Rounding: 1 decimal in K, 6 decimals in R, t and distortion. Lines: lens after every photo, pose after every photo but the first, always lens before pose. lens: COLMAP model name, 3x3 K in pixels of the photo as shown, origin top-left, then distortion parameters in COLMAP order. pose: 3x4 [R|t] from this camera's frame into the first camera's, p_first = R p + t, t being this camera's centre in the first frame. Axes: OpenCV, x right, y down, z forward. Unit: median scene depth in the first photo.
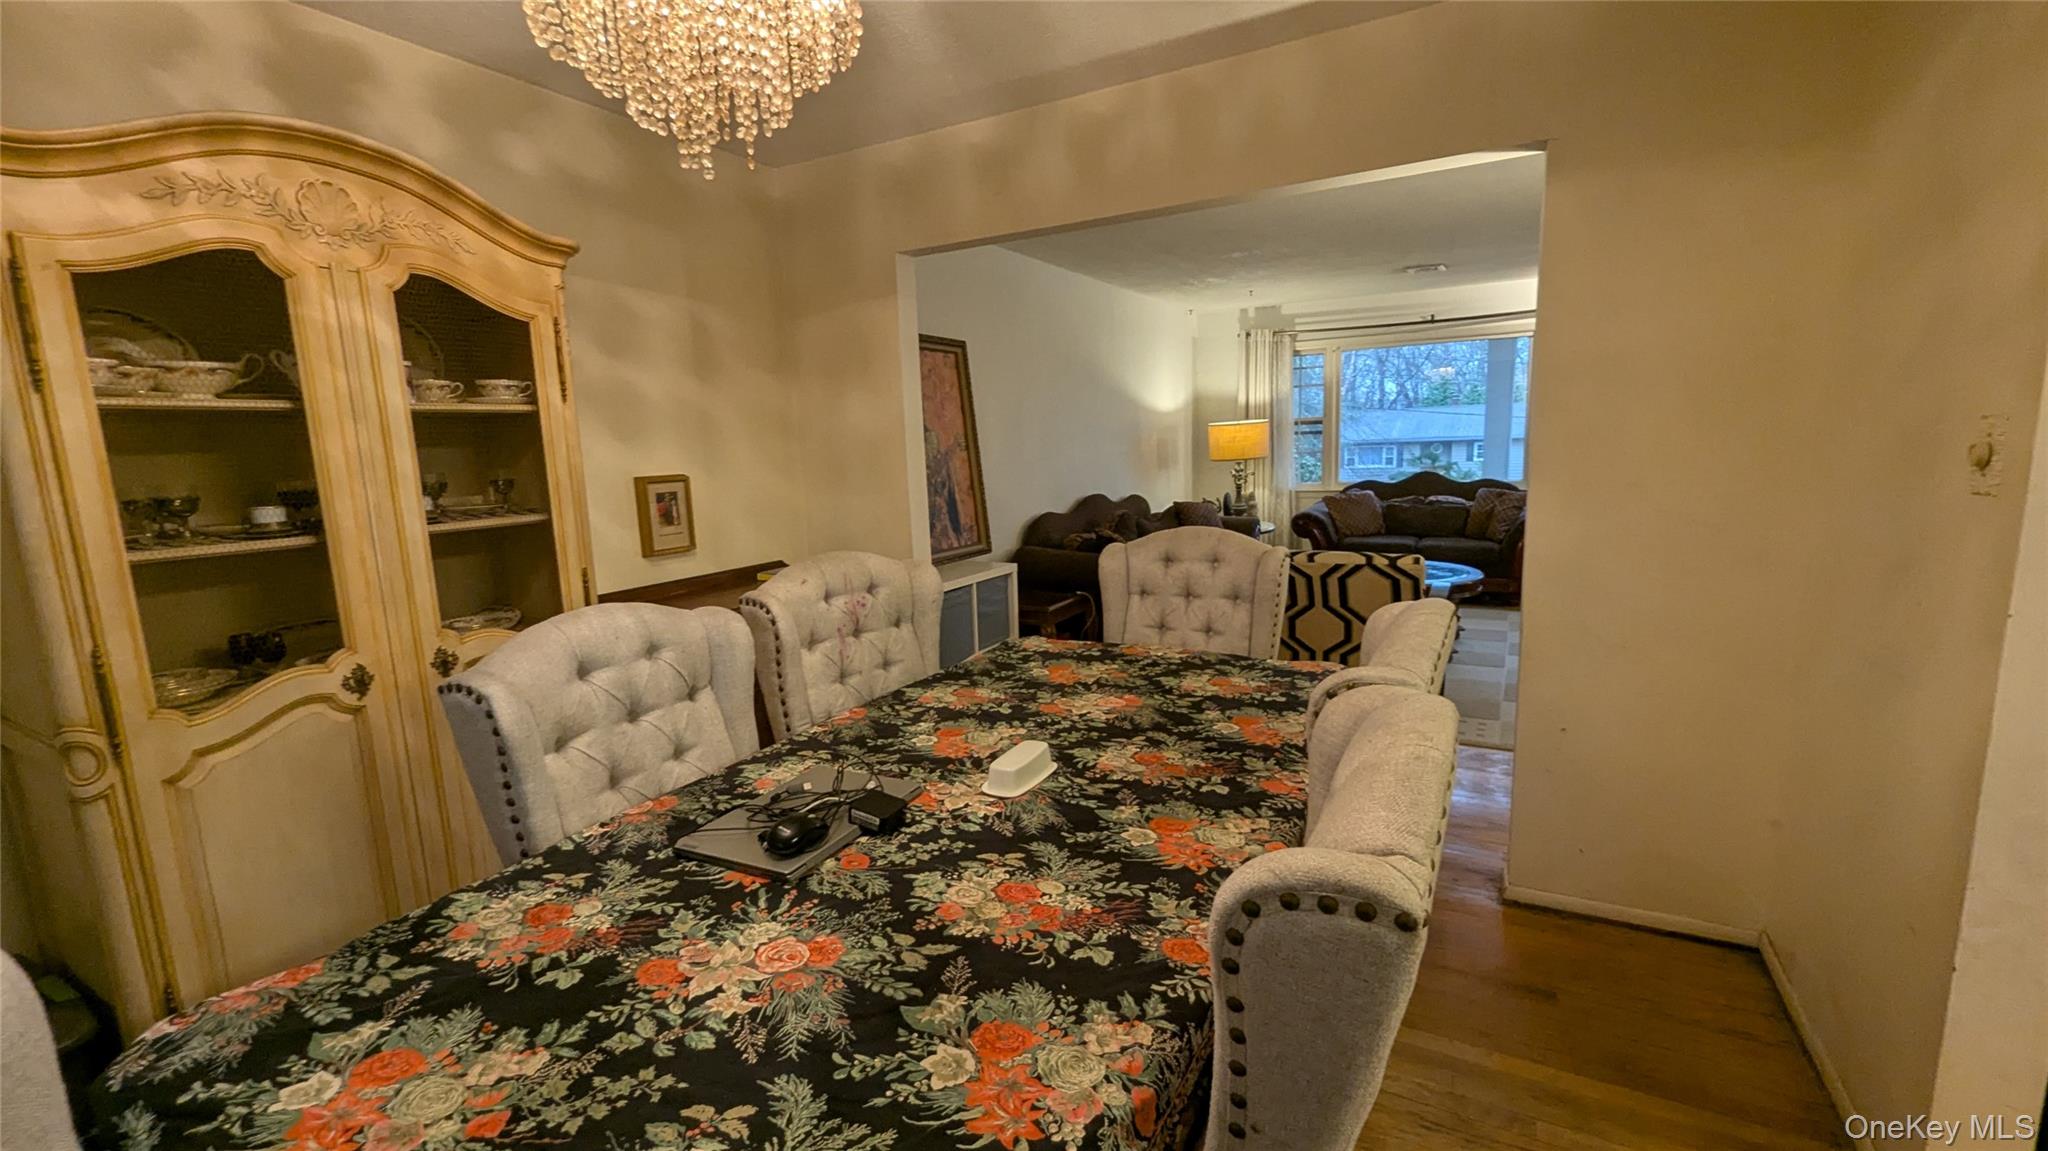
lens RADIAL K [[842.3, 0, 1024.5], [0, 842.3, 579.7], [0, 0, 1]] dist [-0.000747, 0.000397]
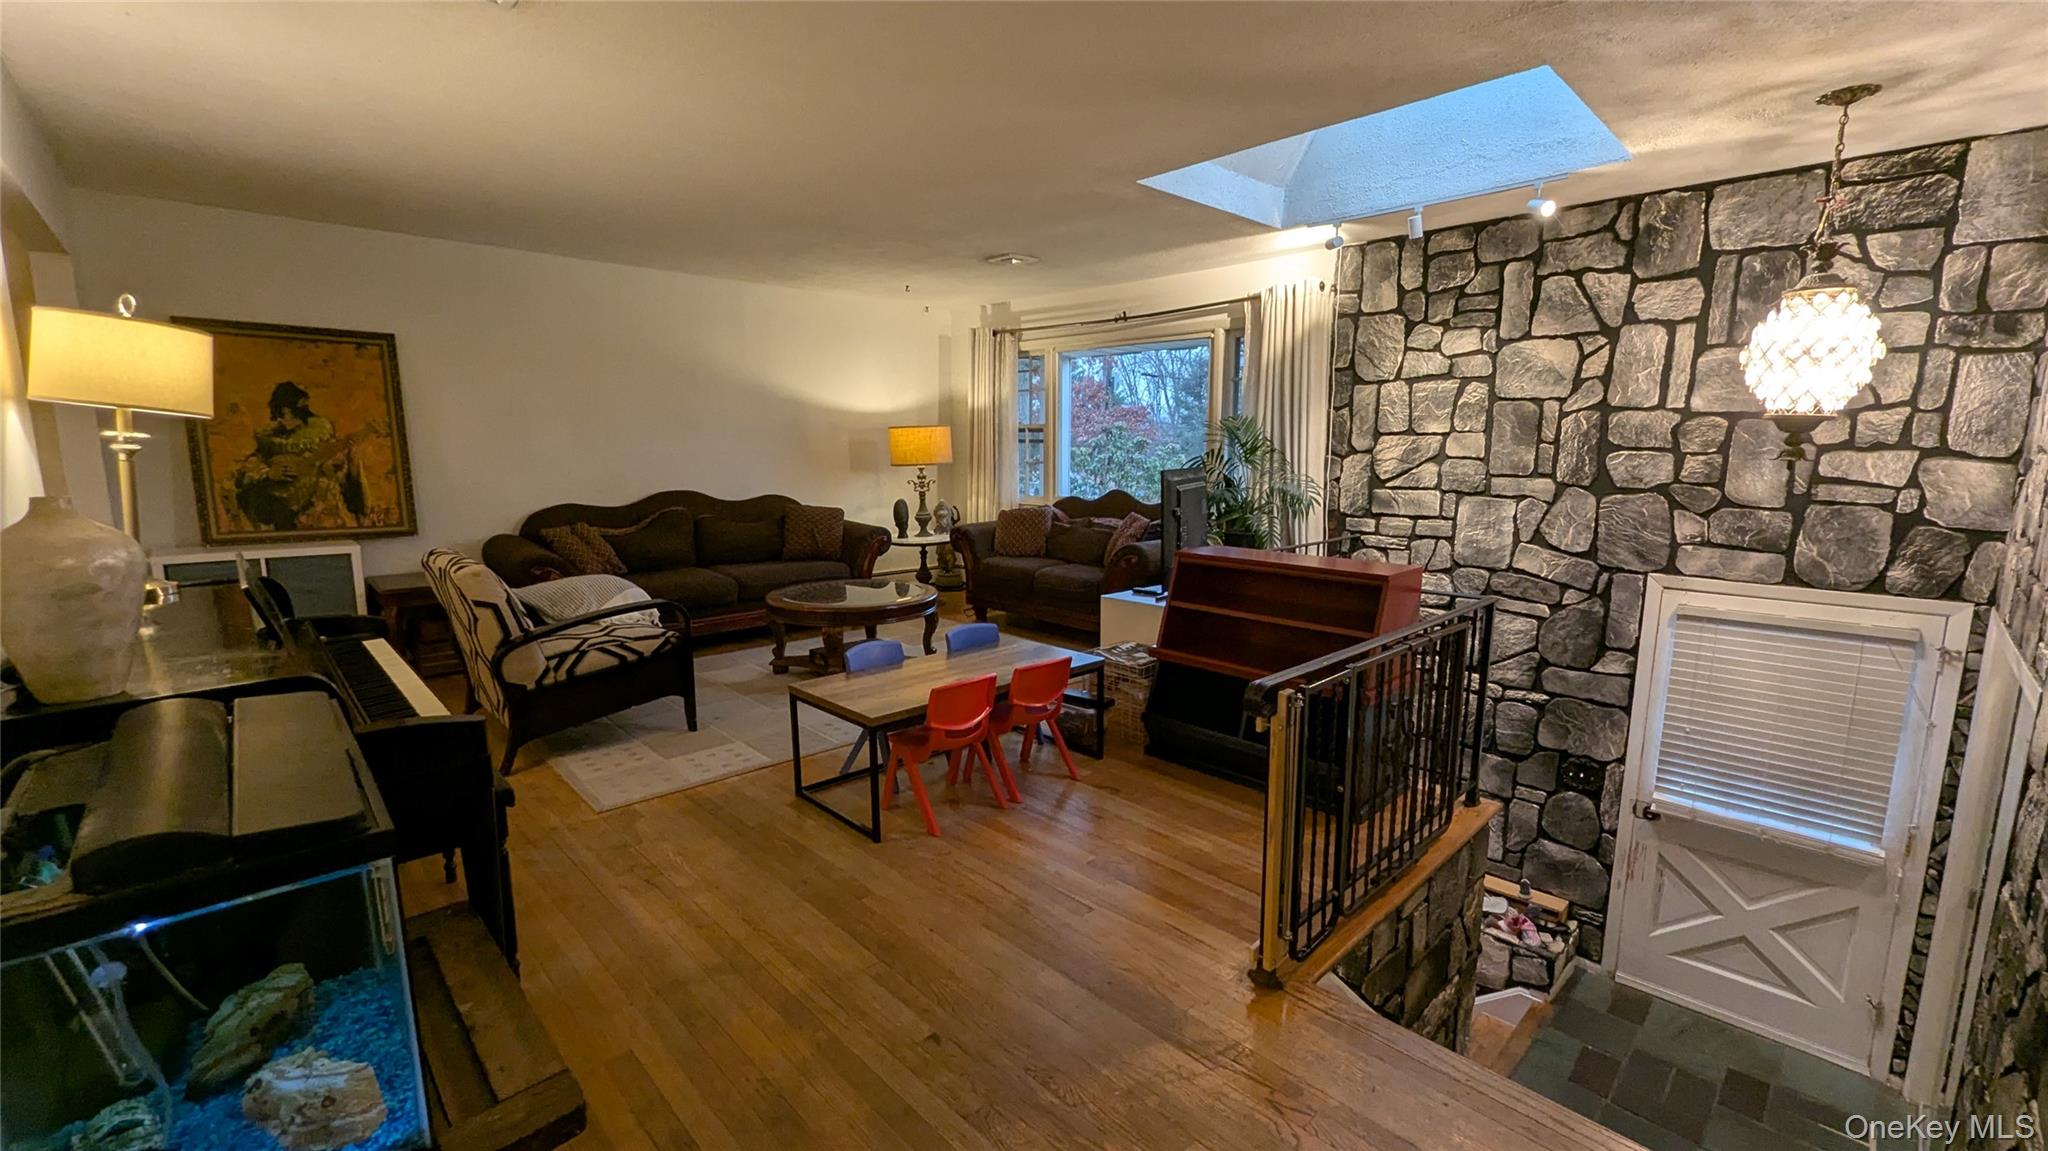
lens RADIAL K [[842.3, 0, 1027.6], [0, 842.3, 579.3], [0, 0, 1]] dist [-0.000747, 0.000397]
pose [[0.957139, 0.088753, -0.275694, 2.328942], [-0.089280, 0.995949, 0.010666, -0.135645], [0.275524, 0.014405, 0.961186, 0.476688]]
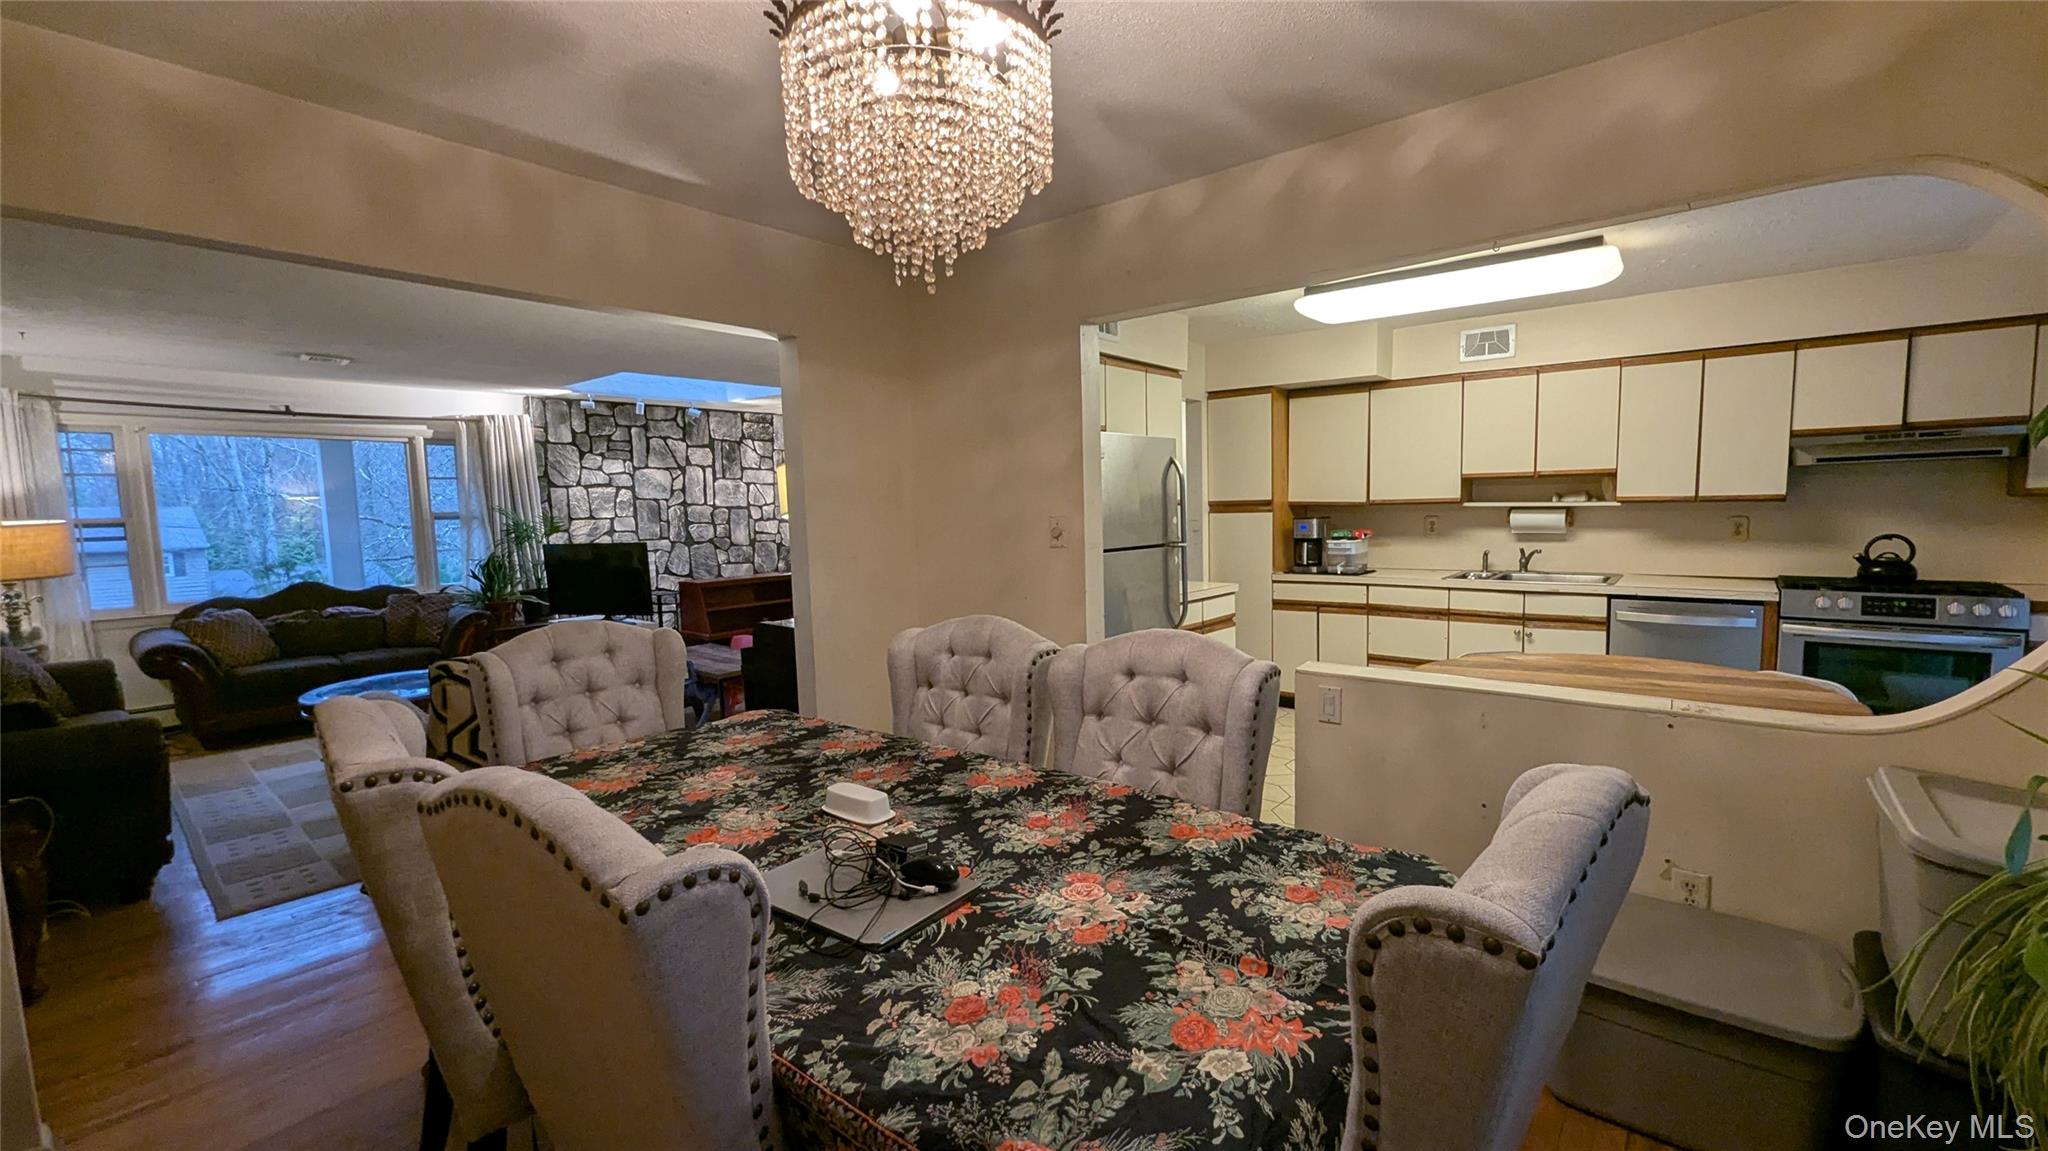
lens RADIAL K [[842.3, 0, 1029.1], [0, 842.3, 580.9], [0, 0, 1]] dist [-0.000747, 0.000397]
pose [[0.181391, -0.054001, 0.981927, -0.885872], [0.180165, 0.983416, 0.020801, -0.047037], [-0.966767, 0.173135, 0.188112, 0.414089]]
